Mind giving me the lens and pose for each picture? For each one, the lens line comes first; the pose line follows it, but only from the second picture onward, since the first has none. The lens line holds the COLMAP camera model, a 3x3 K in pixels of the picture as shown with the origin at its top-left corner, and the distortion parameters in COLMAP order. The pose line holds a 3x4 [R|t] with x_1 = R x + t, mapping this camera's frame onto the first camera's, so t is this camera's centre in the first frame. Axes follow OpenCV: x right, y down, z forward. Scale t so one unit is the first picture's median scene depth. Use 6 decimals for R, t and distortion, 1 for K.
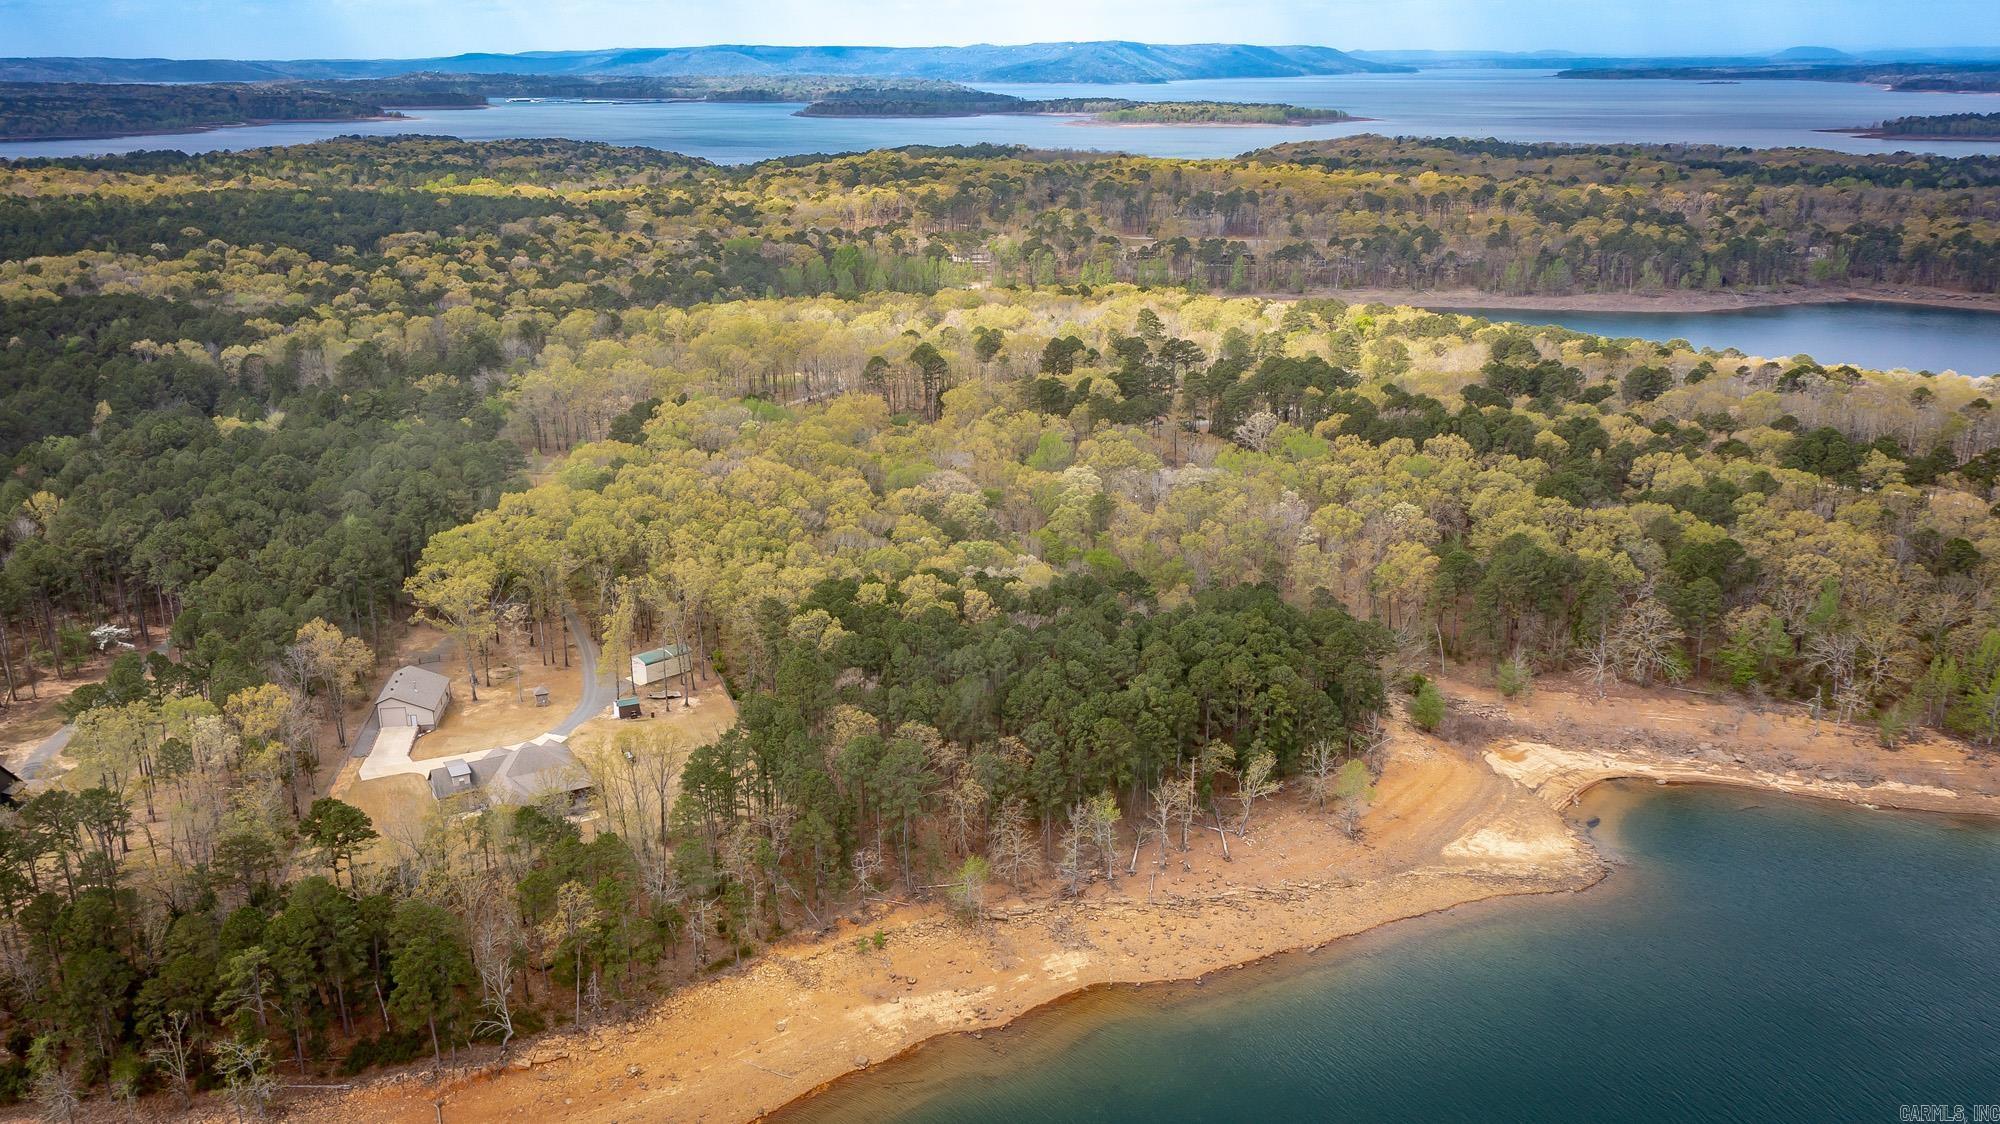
lens RADIAL K [[1620.5, 0, 1111.2], [0, 1620.5, 562.8], [0, 0, 1]] dist [0.014878, 0.009938]
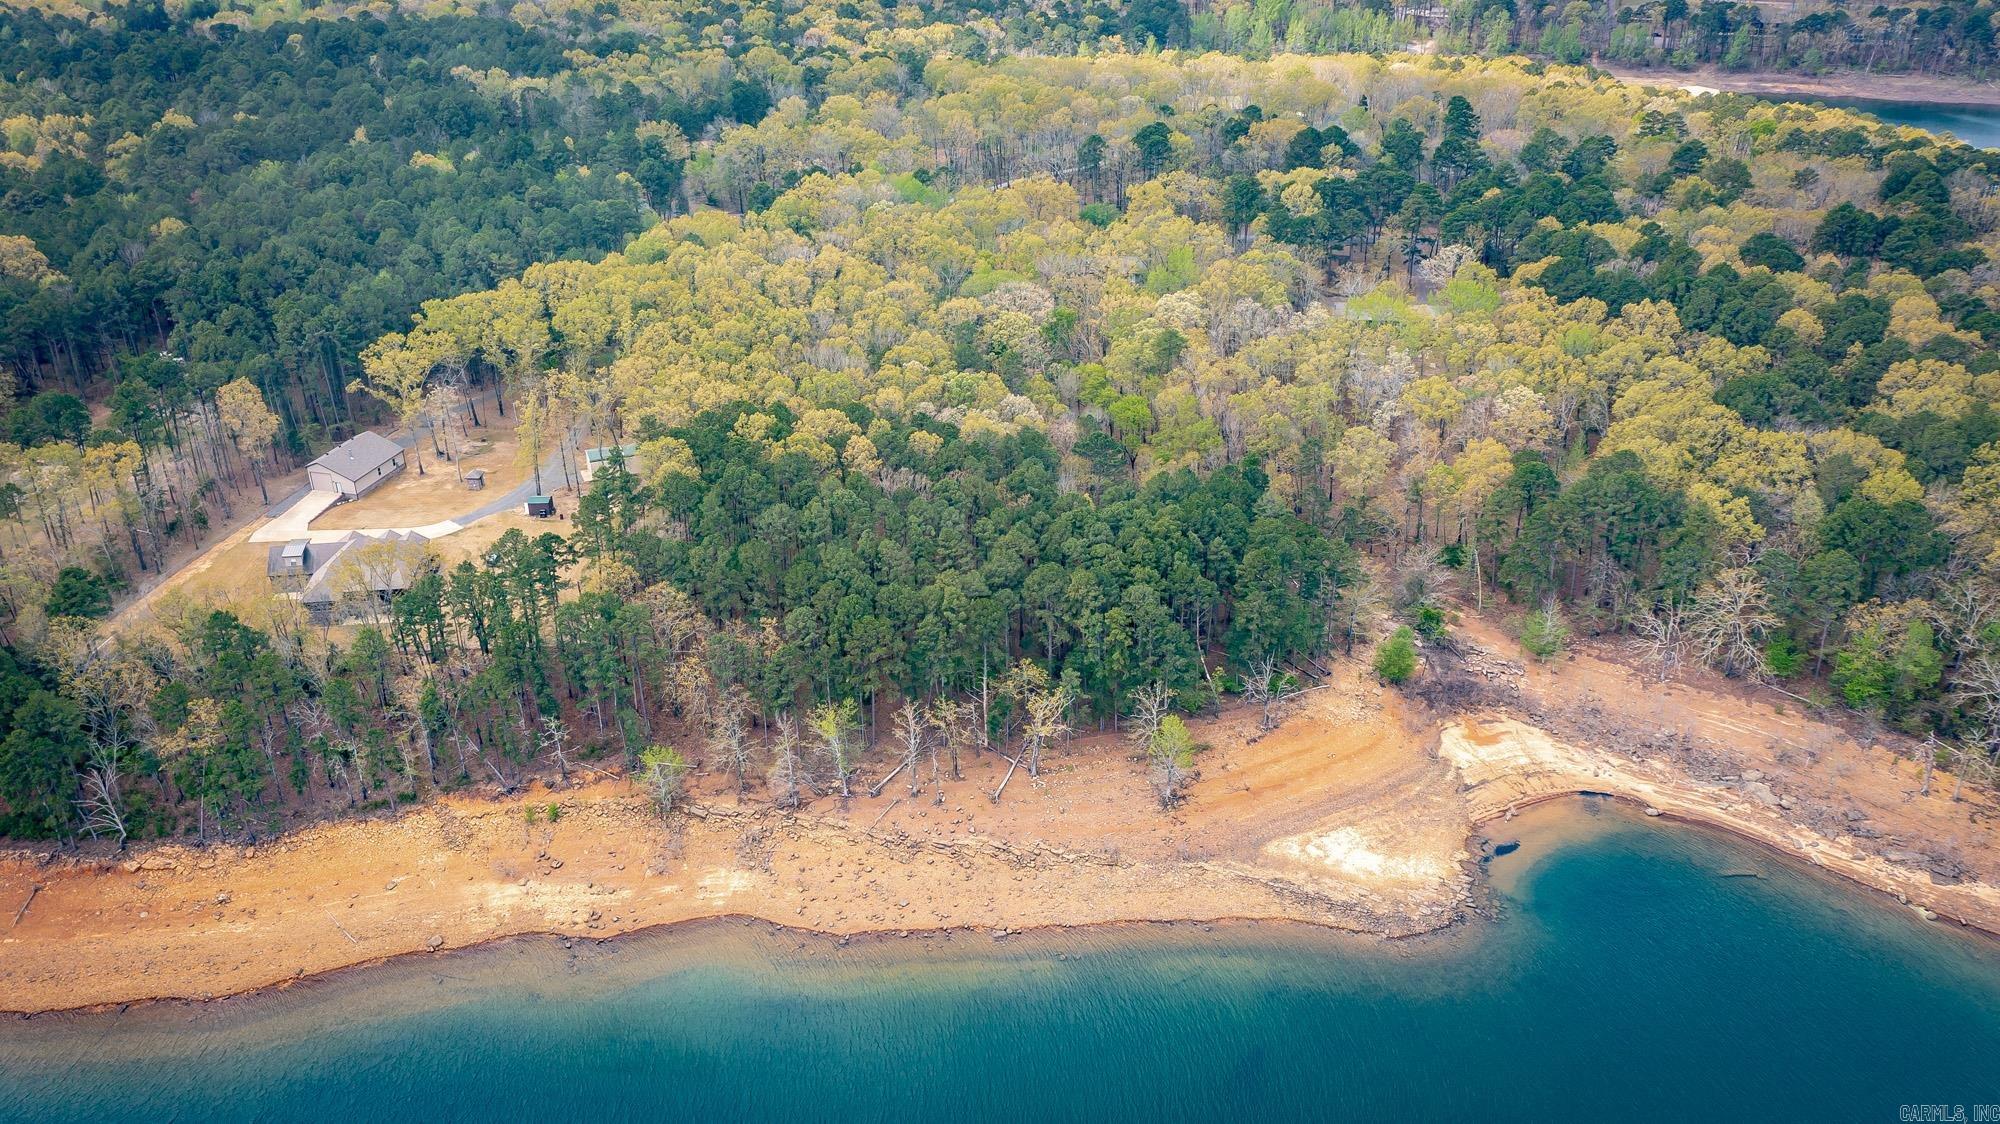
lens RADIAL K [[1620.5, 0, 1111.2], [0, 1620.5, 562.8], [0, 0, 1]] dist [0.014878, 0.009938]
pose [[0.918348, 0.172927, -0.355995, 0.367011], [-0.114963, 0.977265, 0.178149, -0.089514], [0.378708, -0.122677, 0.917350, 0.220979]]
